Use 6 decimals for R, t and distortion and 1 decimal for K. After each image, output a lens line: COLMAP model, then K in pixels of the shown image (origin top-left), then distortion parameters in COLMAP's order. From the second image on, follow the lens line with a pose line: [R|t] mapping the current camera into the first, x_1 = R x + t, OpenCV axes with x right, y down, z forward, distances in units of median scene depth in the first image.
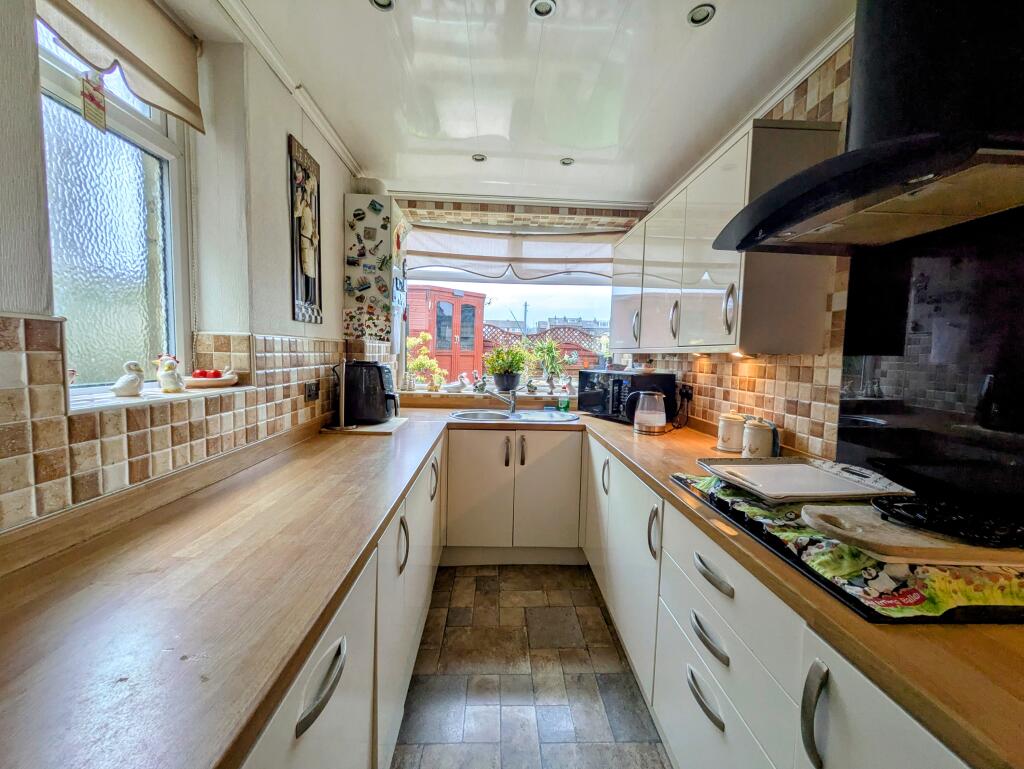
lens RADIAL K [[403.1, 0, 506.1], [0, 403.1, 382.8], [0, 0, 1]] dist [-0.002718, -0.000581]
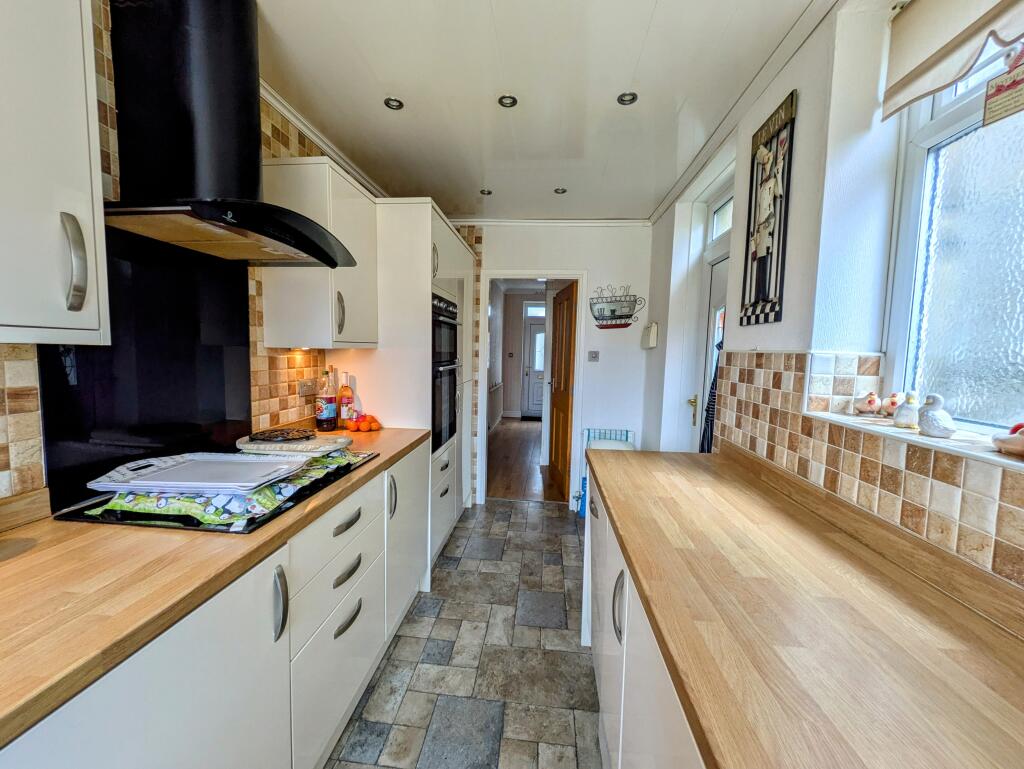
lens RADIAL K [[406.1, 0, 507.0], [0, 406.1, 381.5], [0, 0, 1]] dist [-0.001254, -0.000636]
pose [[-0.990127, -0.056678, 0.128207, -0.097895], [-0.037290, 0.988155, 0.148860, -0.132134], [-0.135125, 0.142609, -0.980512, 1.513053]]
